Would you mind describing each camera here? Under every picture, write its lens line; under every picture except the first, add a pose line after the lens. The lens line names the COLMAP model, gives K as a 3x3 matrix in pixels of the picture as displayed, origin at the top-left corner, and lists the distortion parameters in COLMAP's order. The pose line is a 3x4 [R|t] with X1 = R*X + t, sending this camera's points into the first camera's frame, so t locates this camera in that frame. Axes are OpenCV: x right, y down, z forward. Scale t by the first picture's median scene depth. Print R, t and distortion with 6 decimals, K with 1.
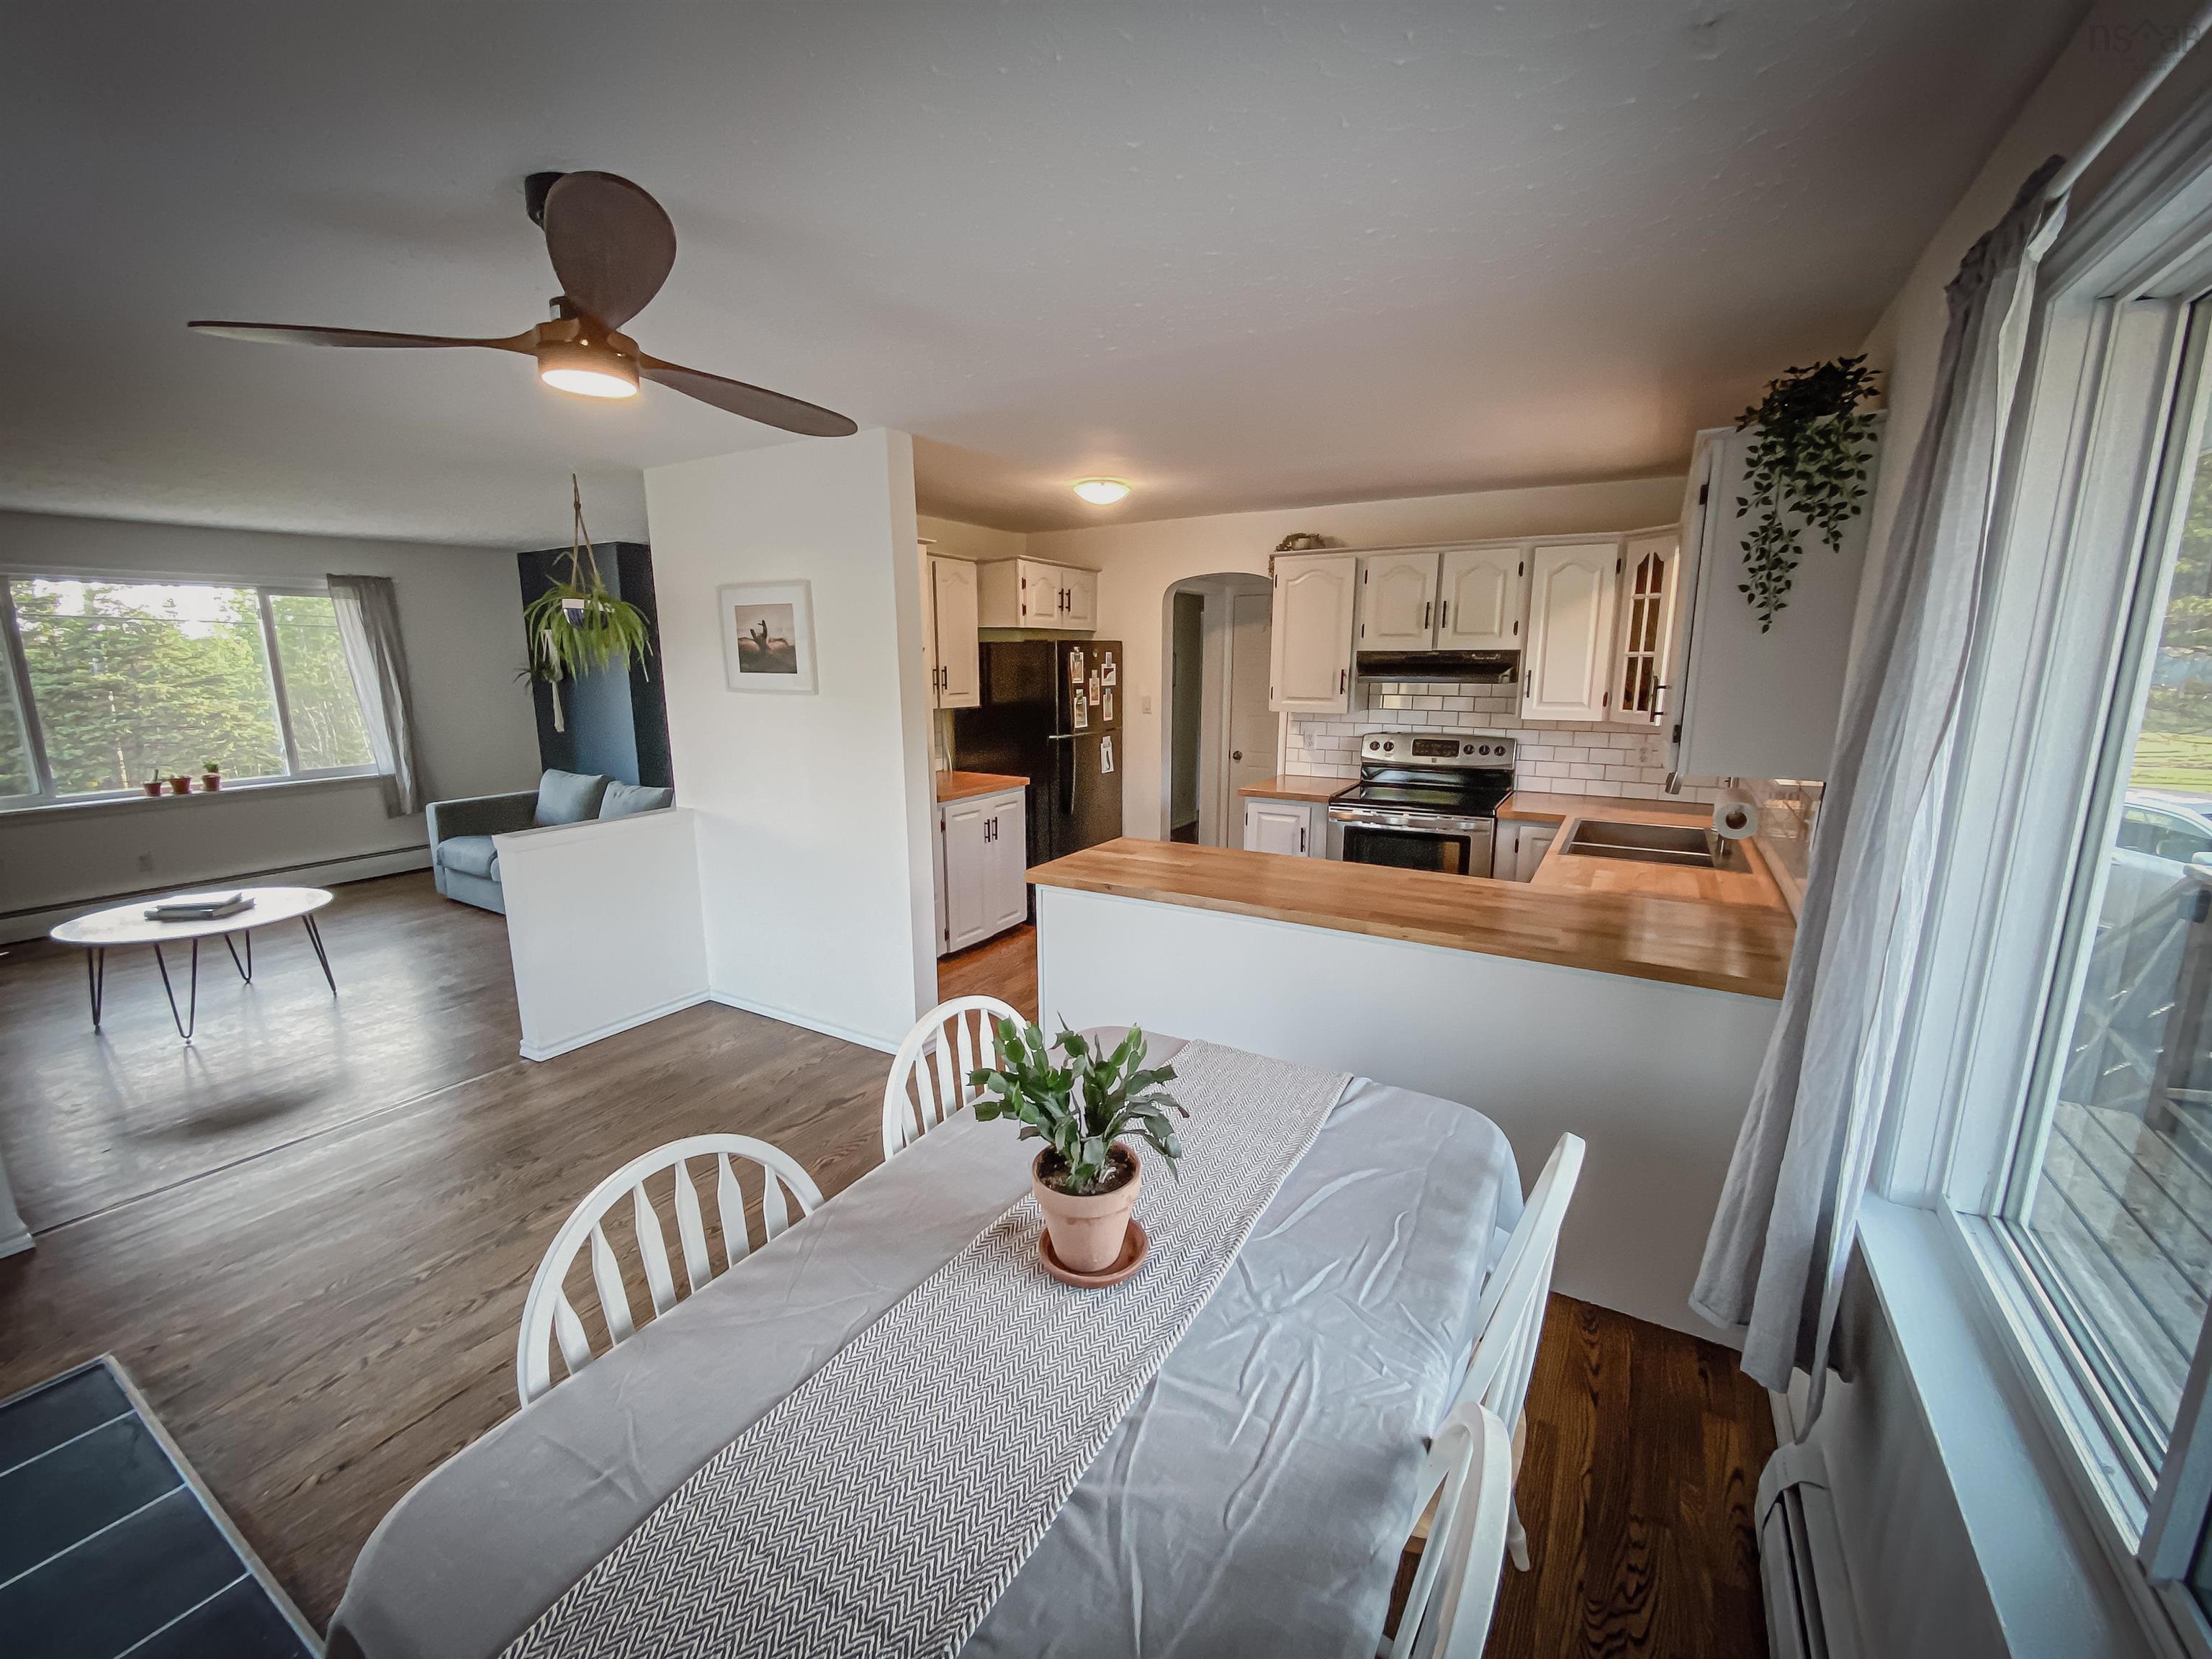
lens RADIAL K [[899.1, 0, 1106.0], [0, 899.1, 829.5], [0, 0, 1]] dist [0.003859, -0.004784]
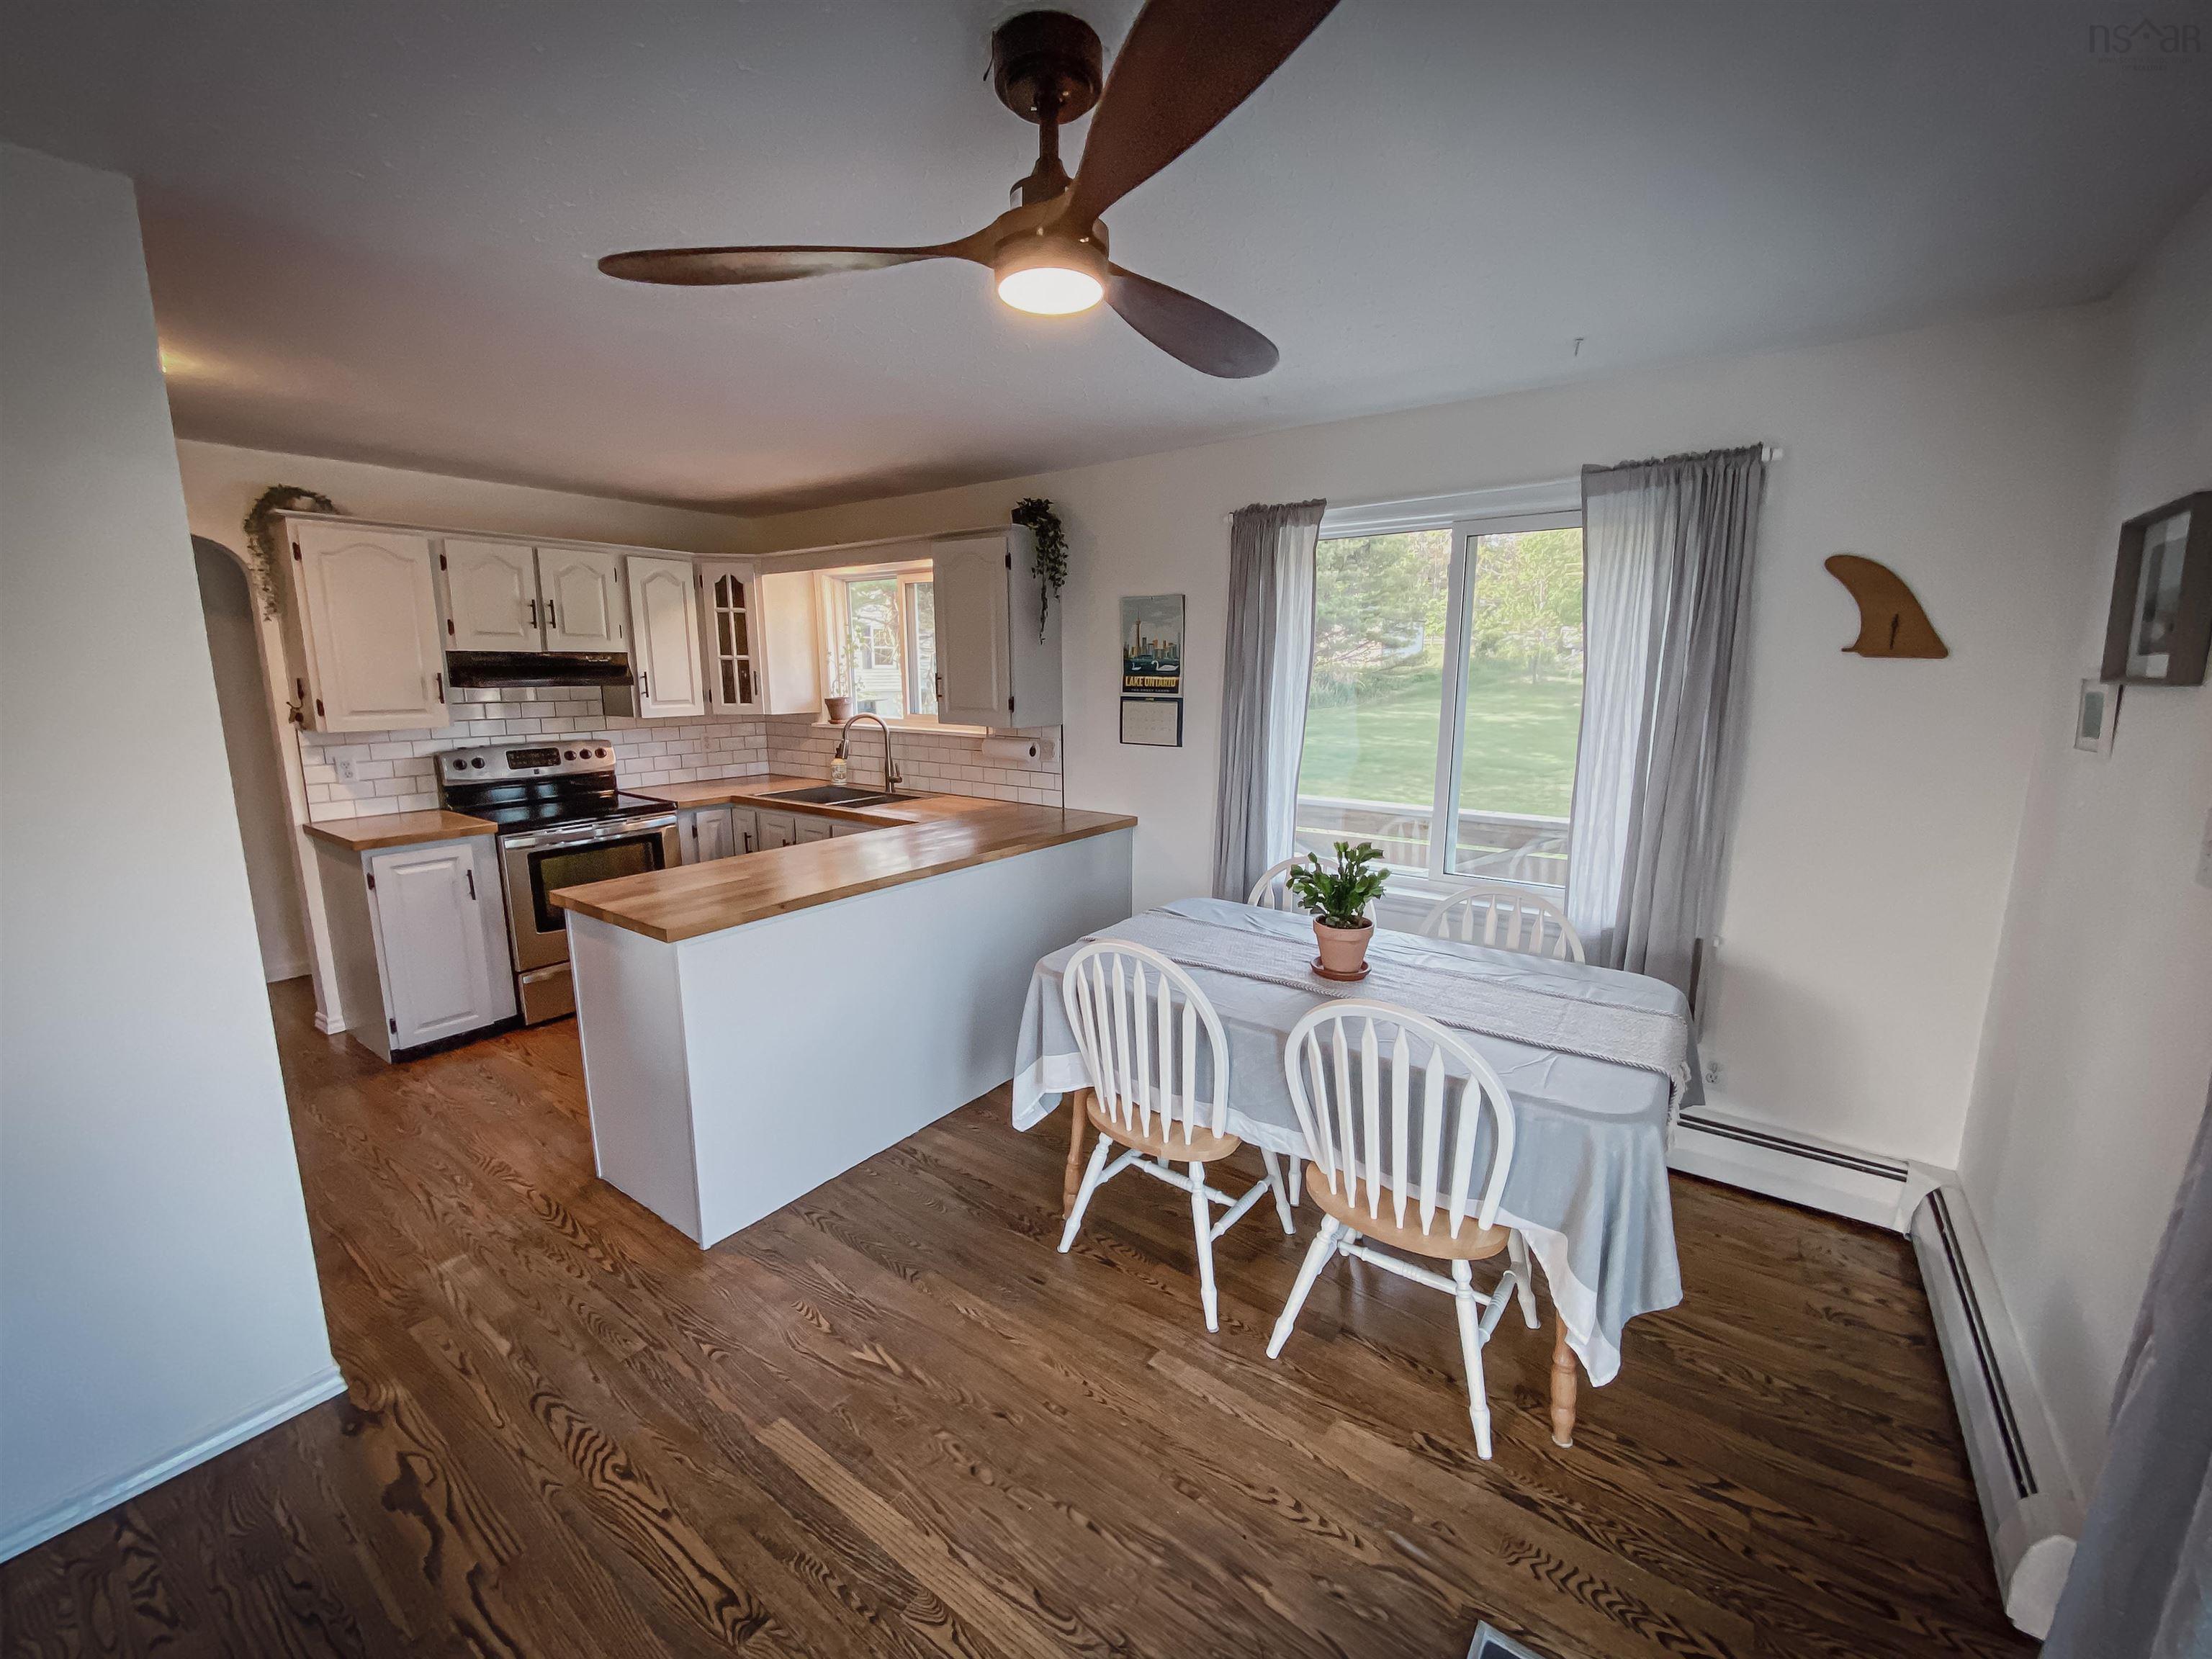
lens RADIAL K [[894.2, 0, 1118.1], [0, 894.2, 836.3], [0, 0, 1]] dist [0.005145, -0.000079]
pose [[0.084033, -0.186175, 0.978916, -0.711957], [0.190283, 0.967311, 0.167634, -0.076960], [-0.978126, 0.172184, 0.116712, 0.465858]]
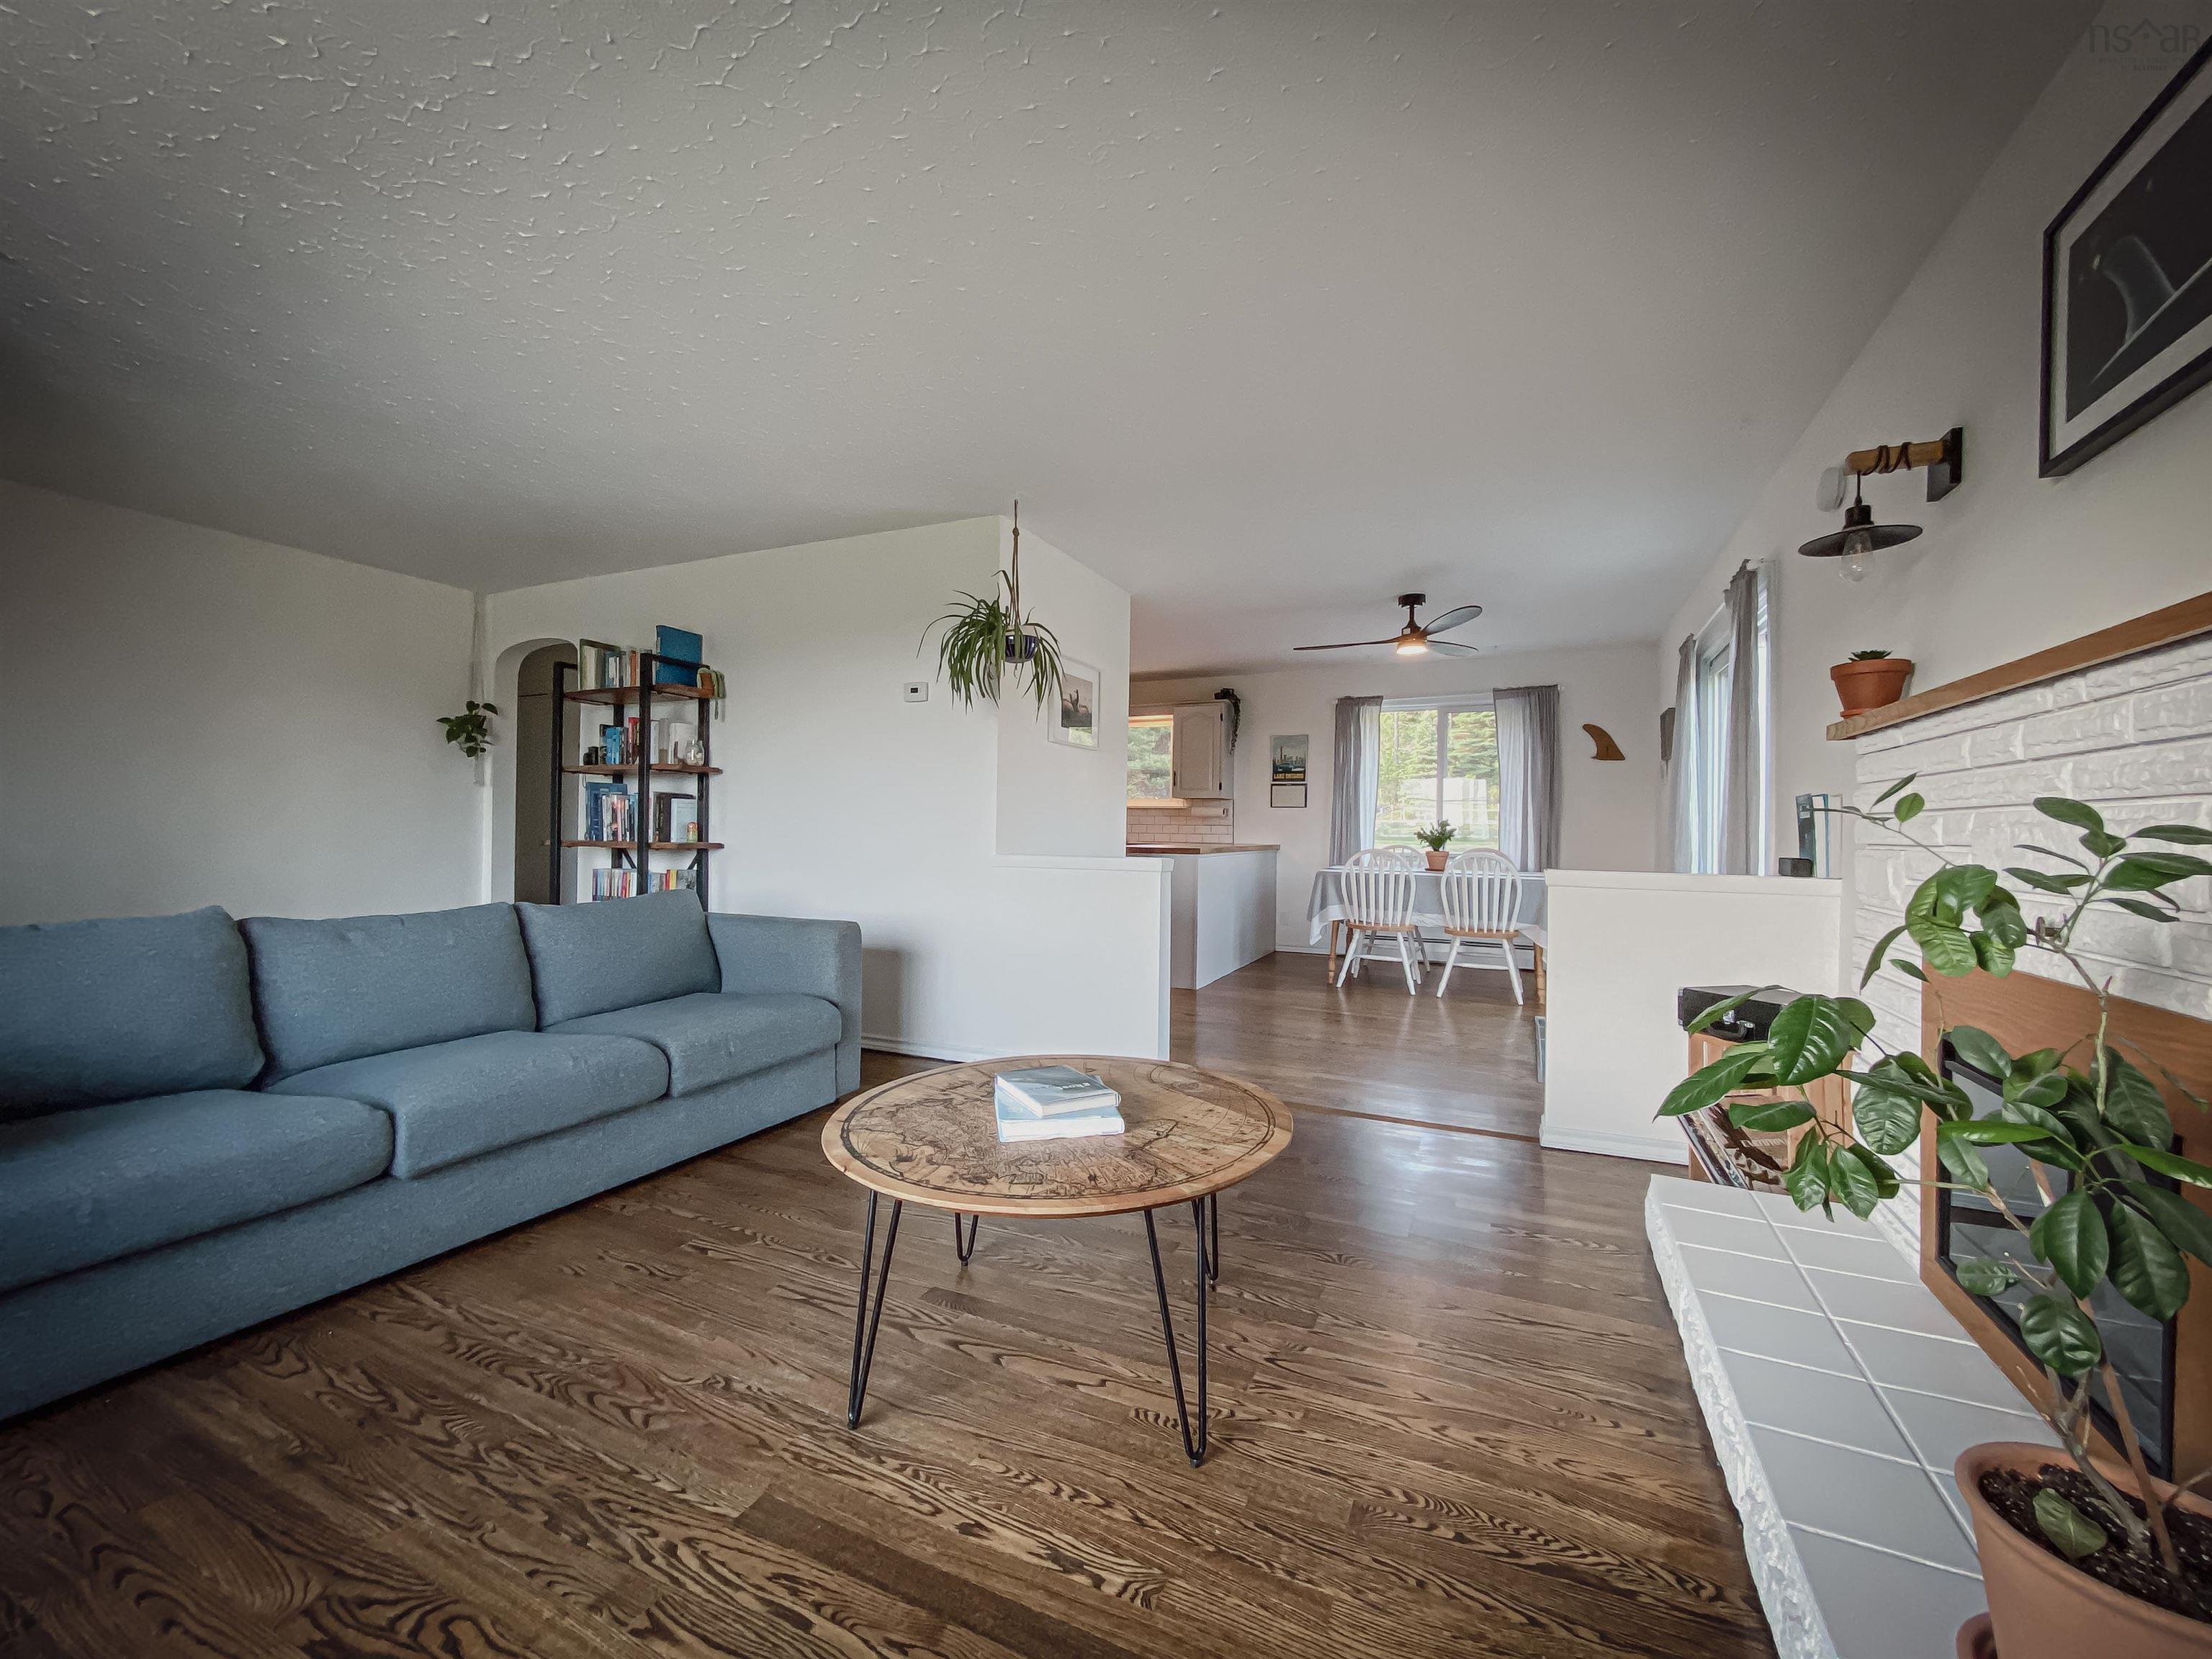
lens RADIAL K [[894.5, 0, 1106.0], [0, 894.5, 829.5], [0, 0, 1]] dist [0.018914, -0.025763]
pose [[-0.103651, -0.002872, 0.994610, -1.818860], [0.176961, 0.983988, 0.021283, -0.065522], [-0.978745, 0.178213, -0.101483, 1.254243]]
